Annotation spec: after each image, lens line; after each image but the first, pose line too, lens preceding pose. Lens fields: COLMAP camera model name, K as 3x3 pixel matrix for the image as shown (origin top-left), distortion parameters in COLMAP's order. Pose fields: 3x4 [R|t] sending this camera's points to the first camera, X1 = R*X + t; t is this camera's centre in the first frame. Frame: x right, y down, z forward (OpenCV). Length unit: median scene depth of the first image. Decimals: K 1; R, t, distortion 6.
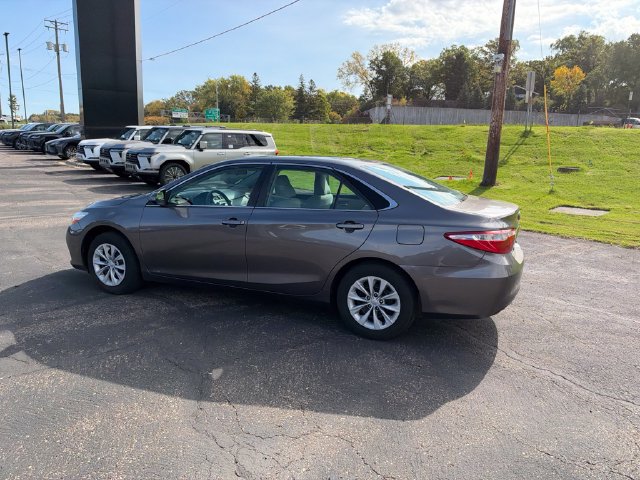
lens RADIAL K [[463.5, 0, 311.1], [0, 463.5, 253.8], [0, 0, 1]] dist [0.007615, -0.020060]
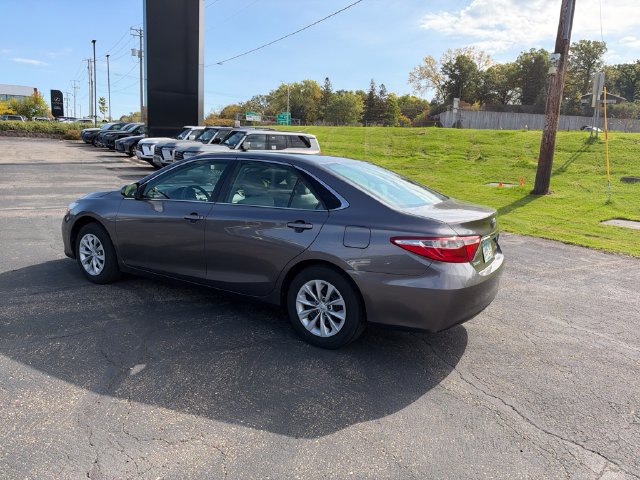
lens RADIAL K [[463.5, 0, 314.3], [0, 463.5, 243.1], [0, 0, 1]] dist [0.007615, -0.020060]
pose [[0.988538, 0.048265, -0.143047, 0.182636], [-0.052530, 0.998276, -0.026188, -0.000605], [0.141536, 0.033402, 0.989369, 0.046574]]
